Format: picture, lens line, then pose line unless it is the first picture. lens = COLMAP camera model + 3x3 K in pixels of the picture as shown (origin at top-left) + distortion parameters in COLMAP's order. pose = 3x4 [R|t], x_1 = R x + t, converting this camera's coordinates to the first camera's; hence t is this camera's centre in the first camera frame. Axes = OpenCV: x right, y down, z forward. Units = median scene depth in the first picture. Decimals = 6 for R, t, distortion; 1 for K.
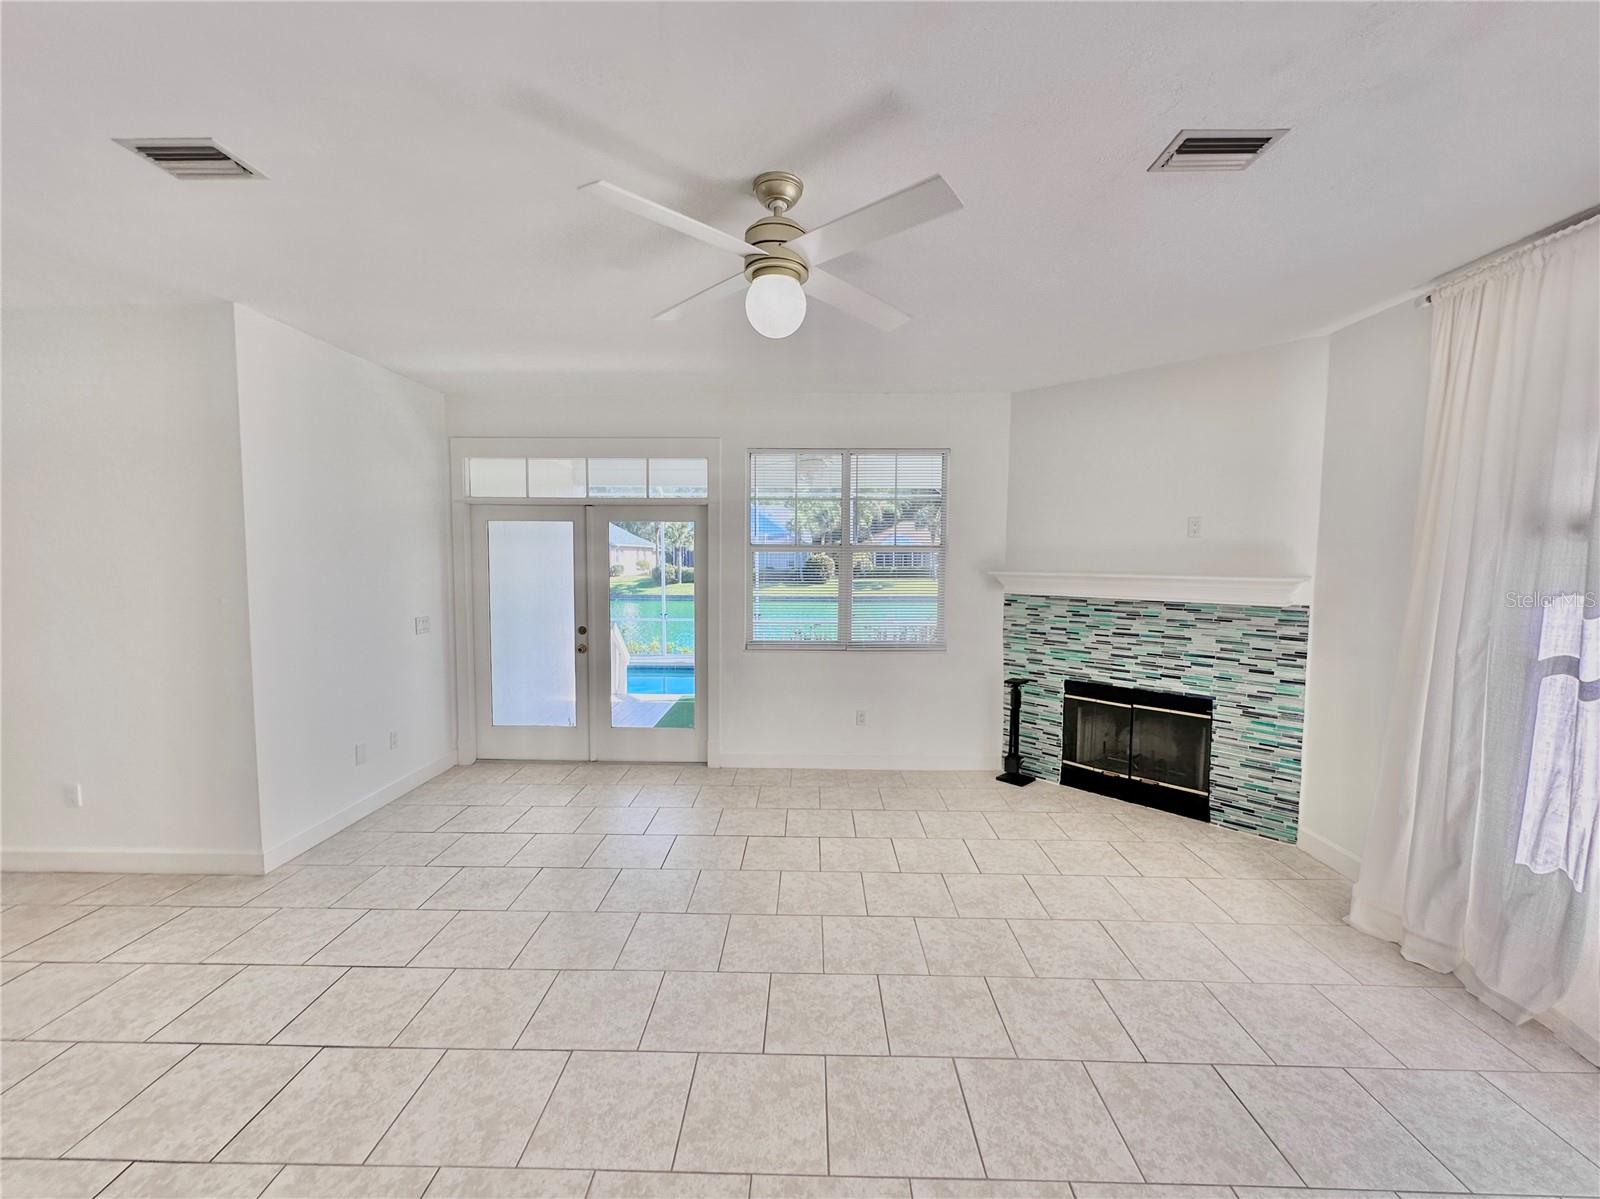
lens RADIAL K [[647.4, 0, 795.1], [0, 647.4, 600.1], [0, 0, 1]] dist [-0.007505, 0.002075]
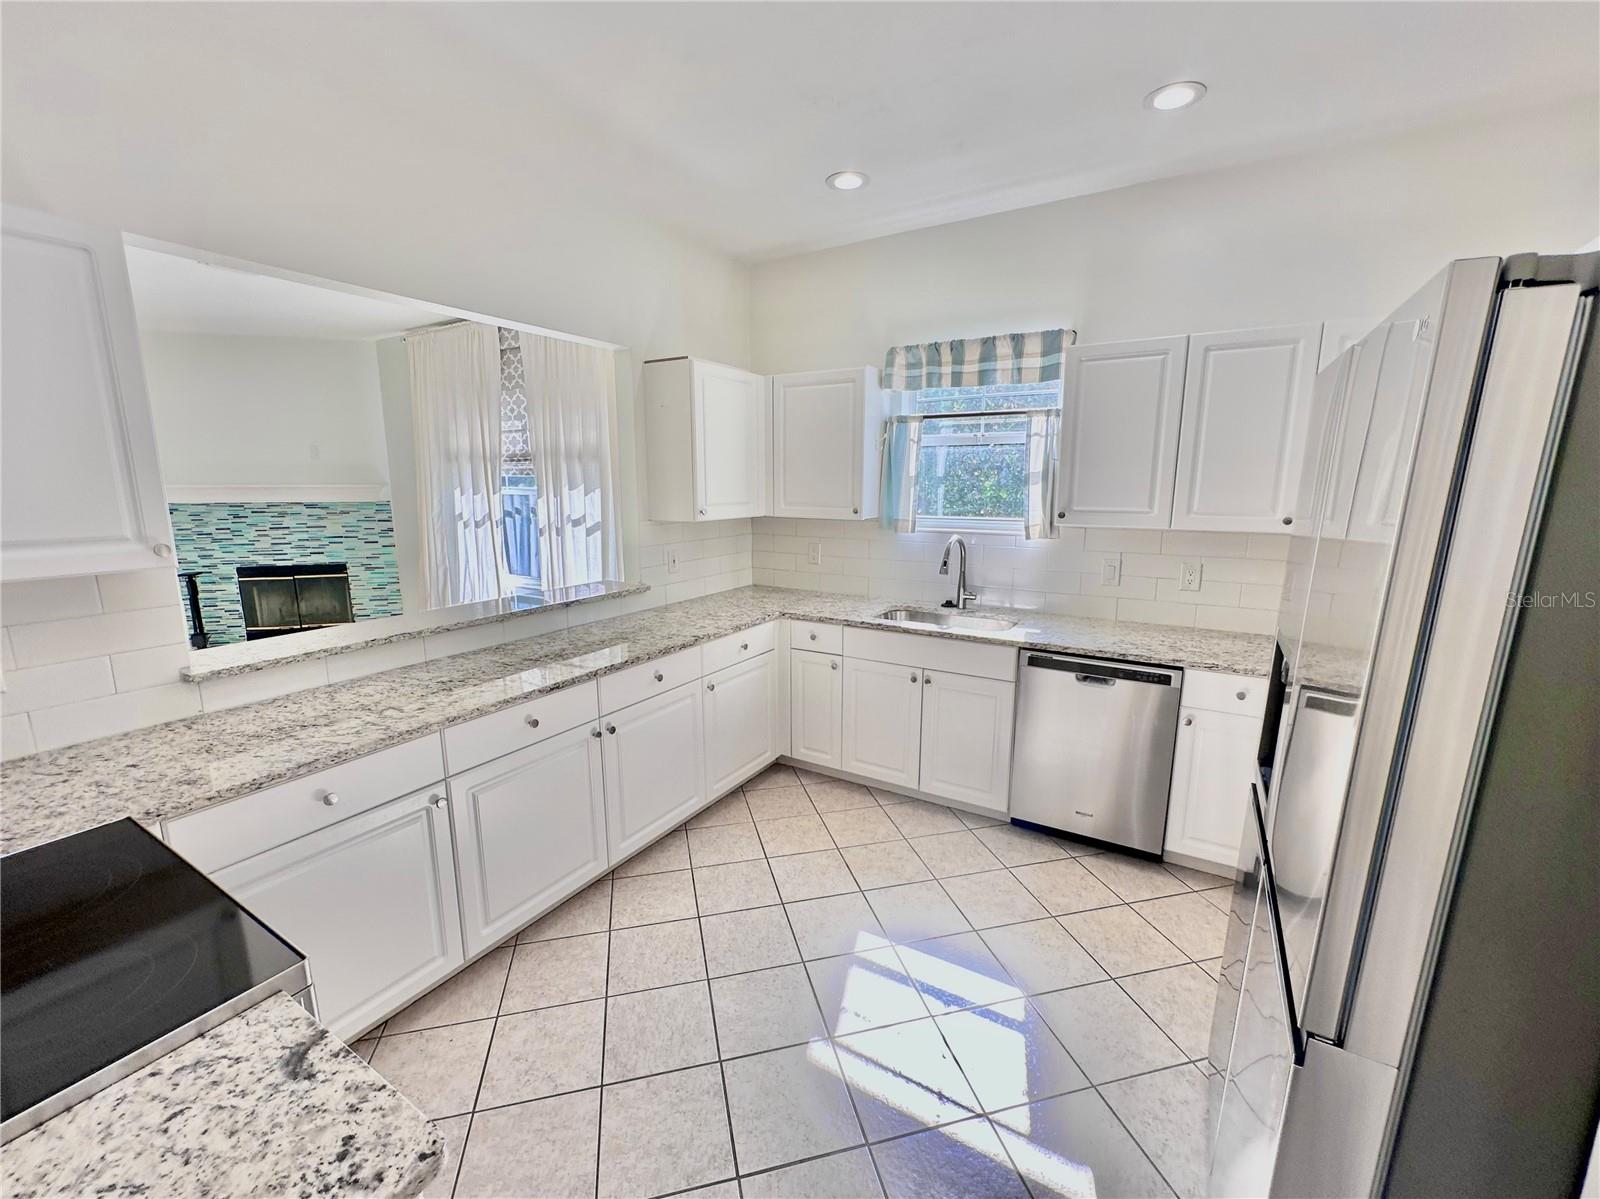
lens RADIAL K [[647.4, 0, 800.8], [0, 647.4, 597.9], [0, 0, 1]] dist [-0.007505, 0.002075]
pose [[0.493113, -0.160155, 0.855096, -0.161490], [0.059615, 0.986819, 0.150448, 0.060320], [-0.867920, -0.023212, 0.496161, -0.708288]]
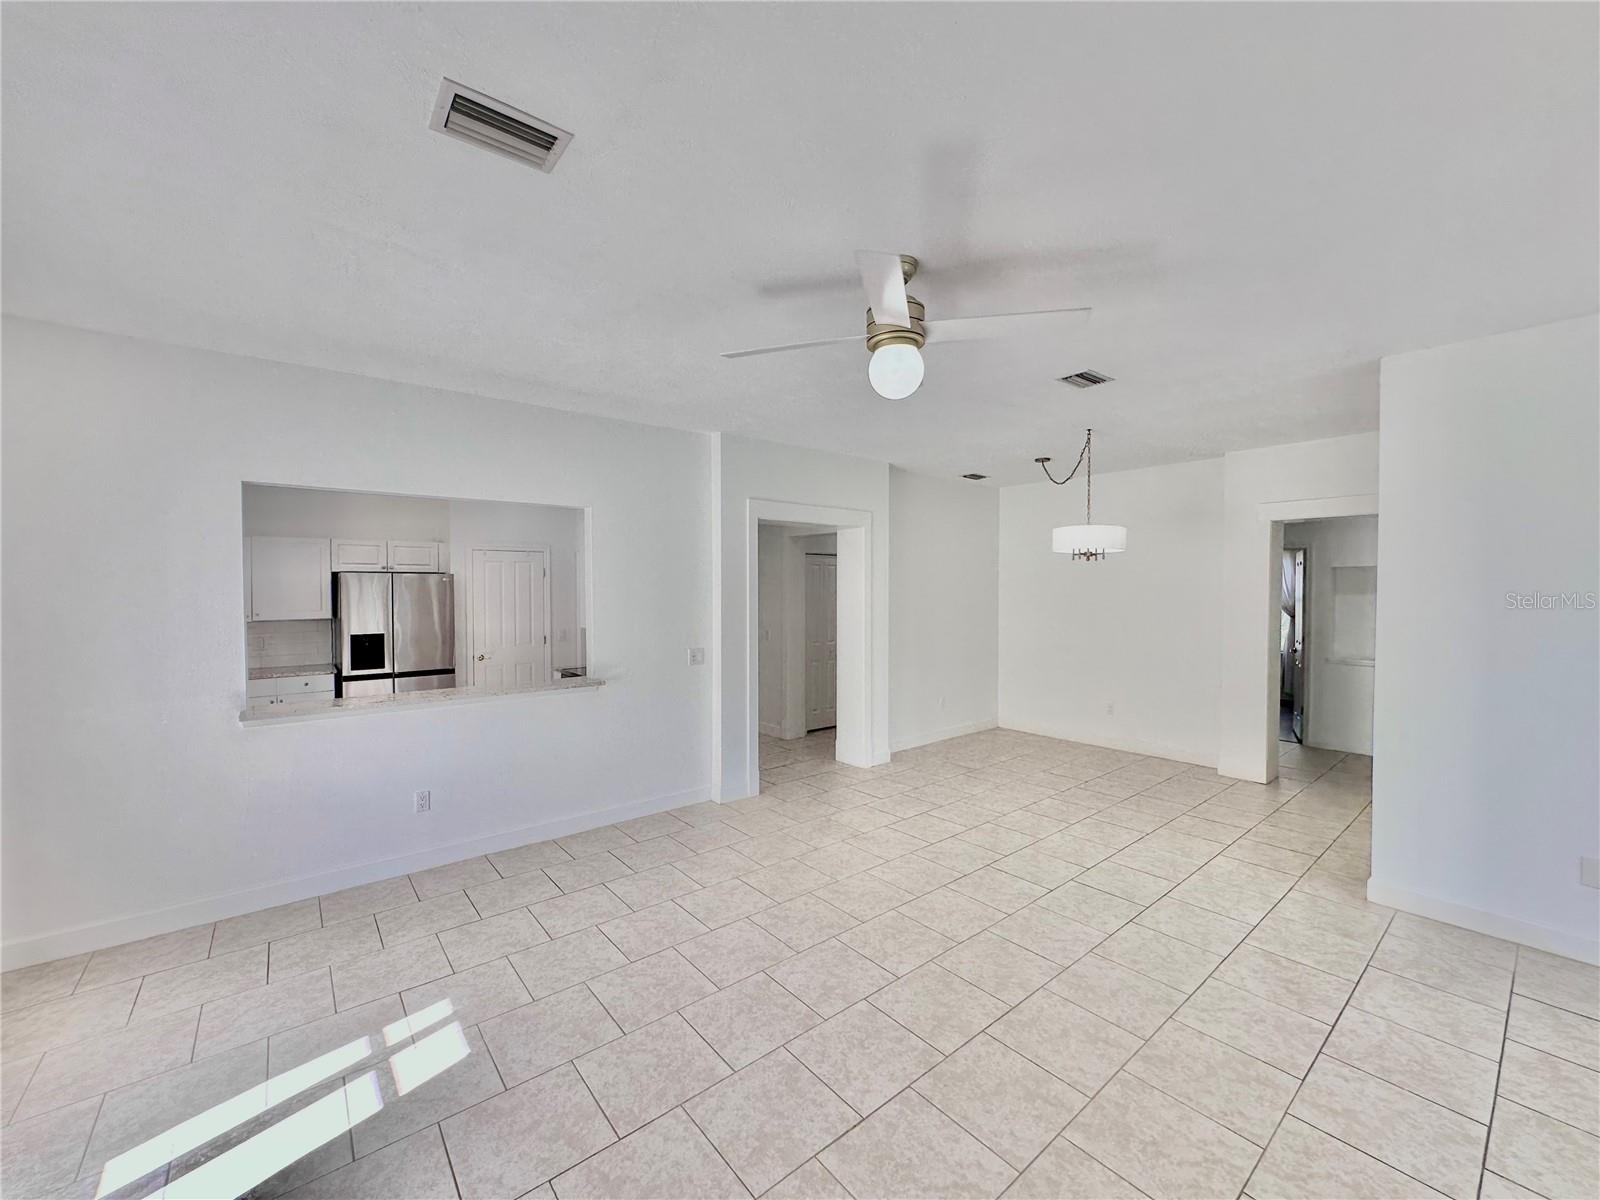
lens RADIAL K [[647.4, 0, 789.8], [0, 647.4, 588.9], [0, 0, 1]] dist [-0.007505, 0.002075]
pose [[-0.767294, 0.002526, -0.641291, 0.420098], [-0.041271, 0.997725, 0.053309, -0.066025], [0.639966, 0.067370, -0.765444, 0.895823]]
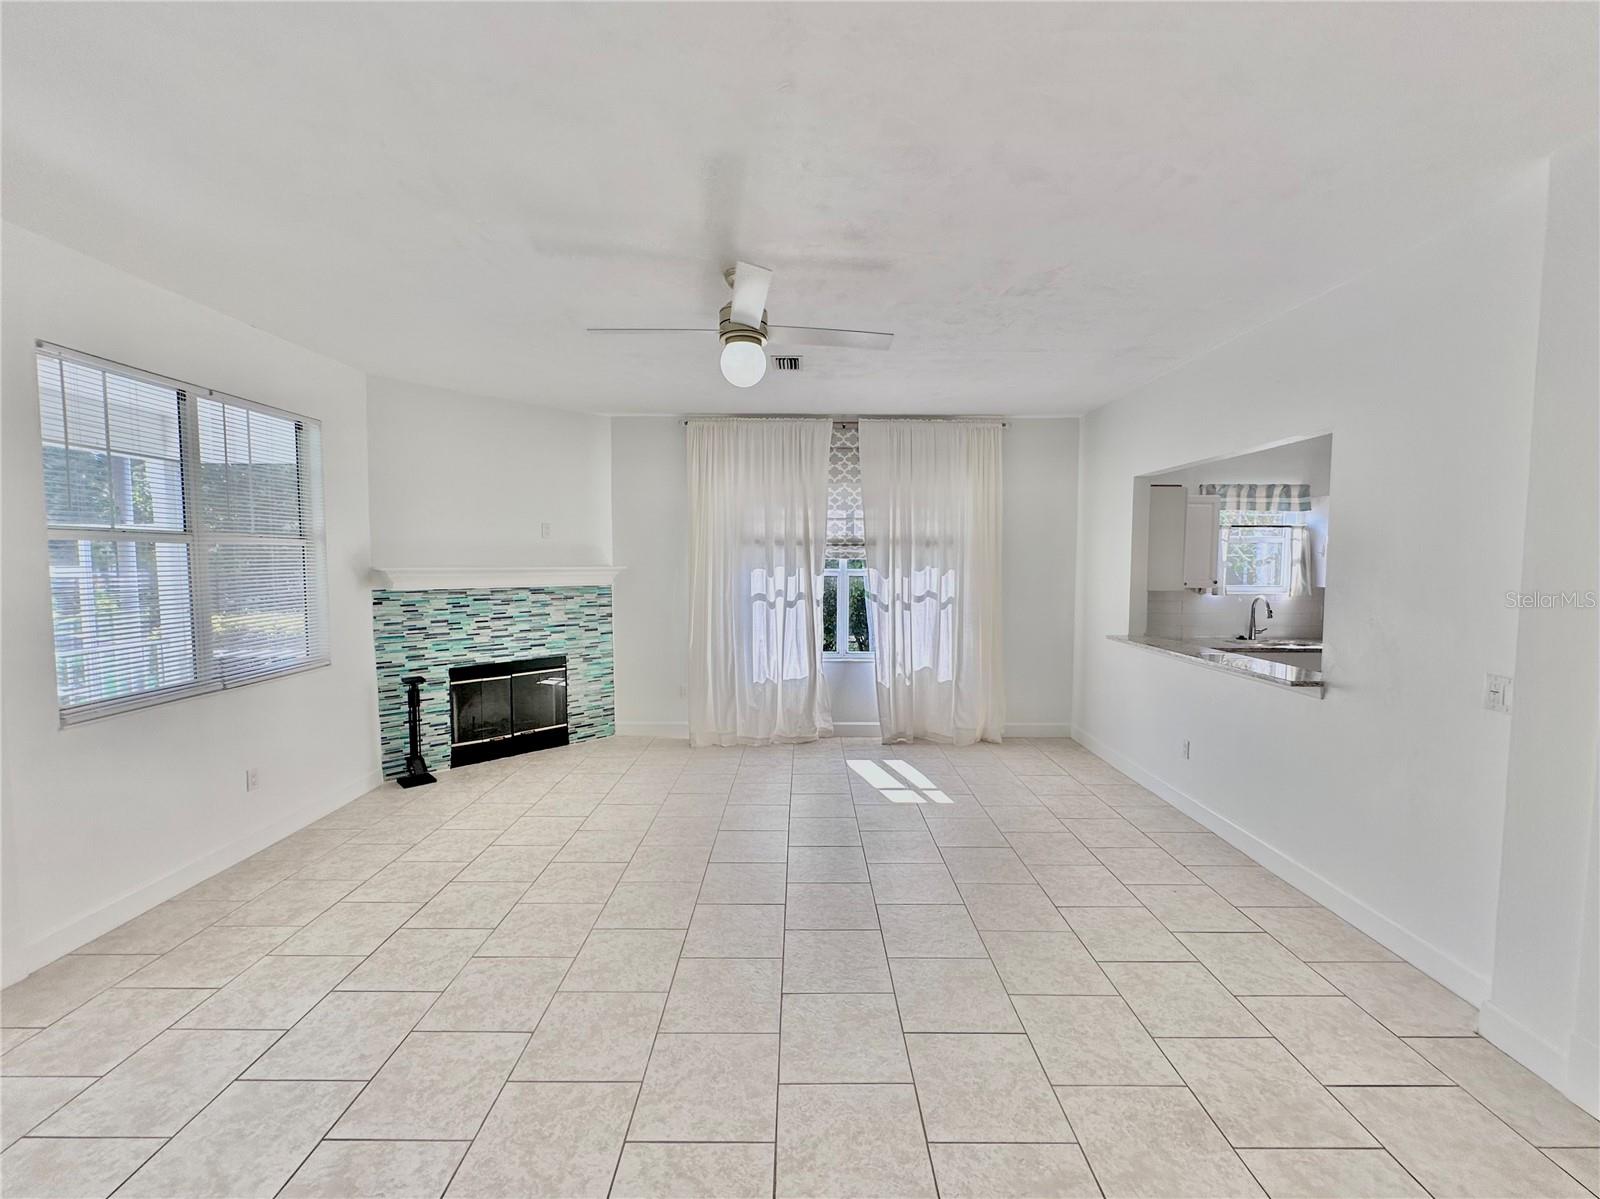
lens RADIAL K [[647.4, 0, 800.4], [0, 647.4, 609.9], [0, 0, 1]] dist [-0.007505, 0.002075]
pose [[-0.022844, -0.076979, 0.996771, -0.696324], [0.064219, 0.994859, 0.078303, -0.019826], [-0.997674, 0.065800, -0.017783, 0.475566]]
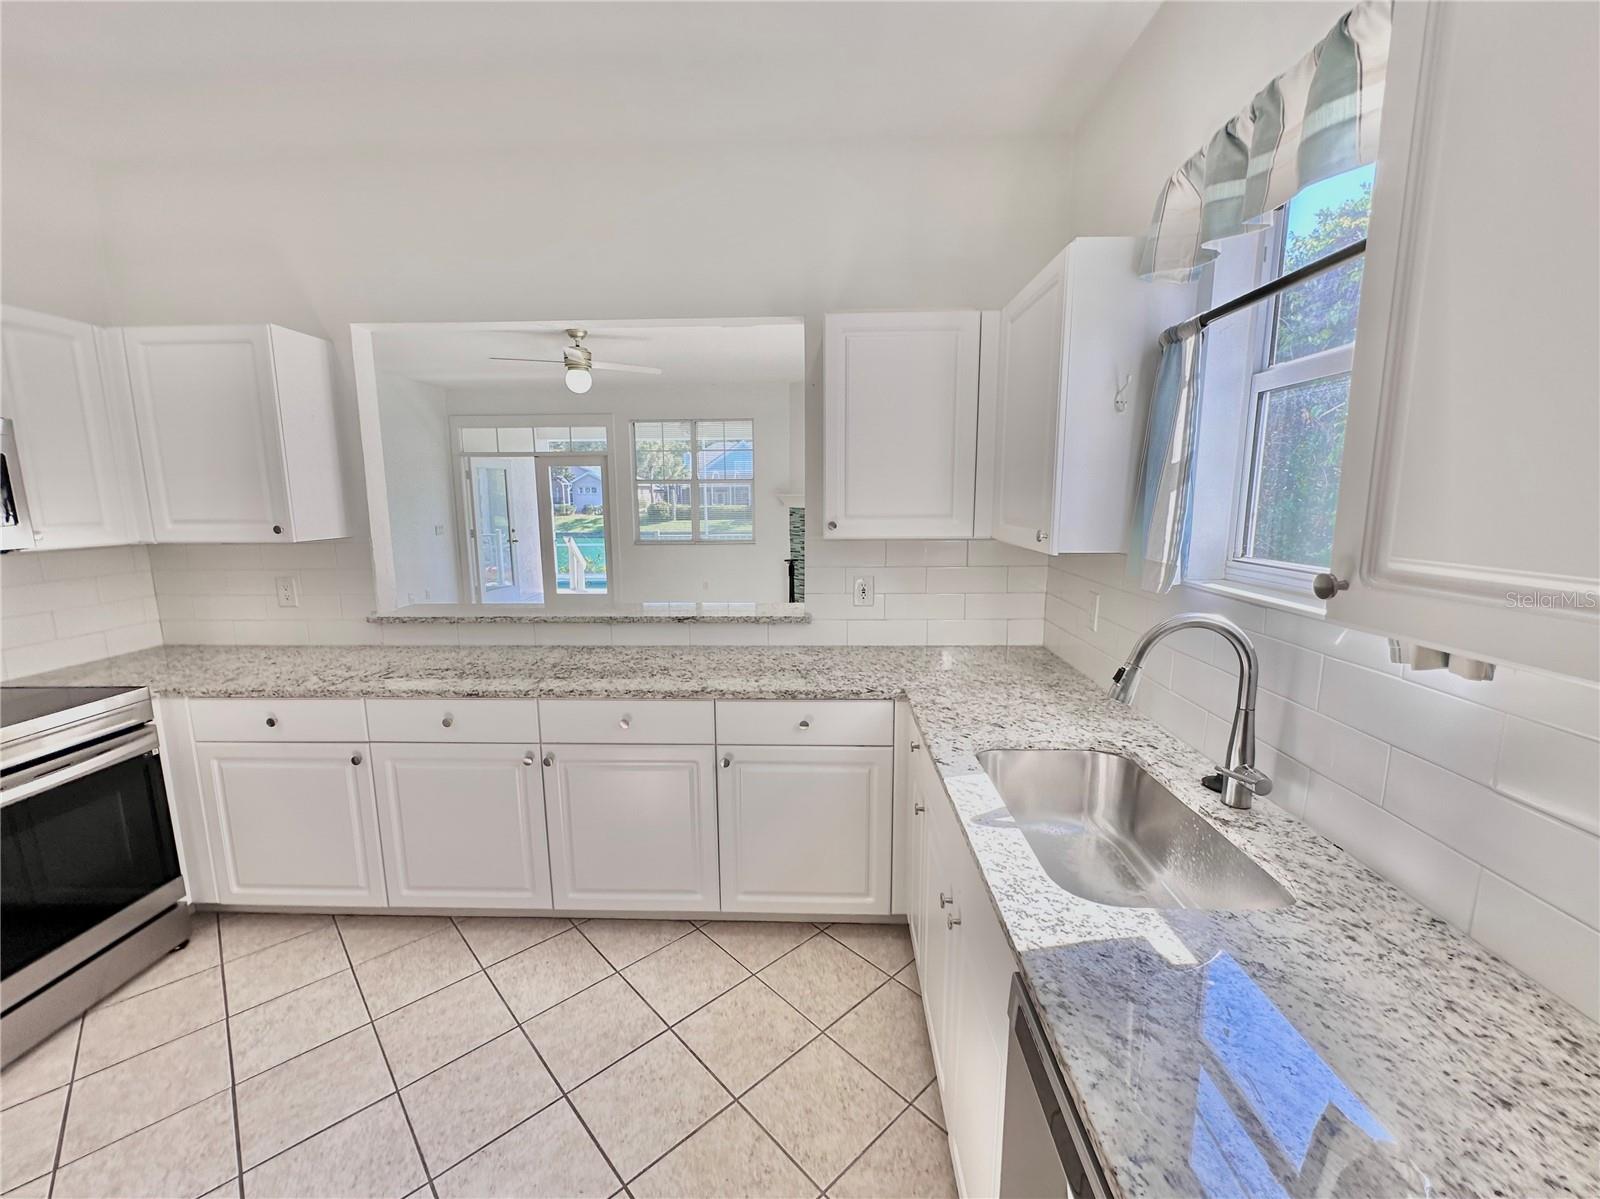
lens RADIAL K [[647.4, 0, 797.6], [0, 647.4, 602.5], [0, 0, 1]] dist [-0.007505, 0.002075]
pose [[0.999955, -0.009031, -0.002993, 0.401474], [0.009281, 0.995117, 0.098268, 0.077978], [0.002090, -0.098292, 0.995155, -0.772619]]
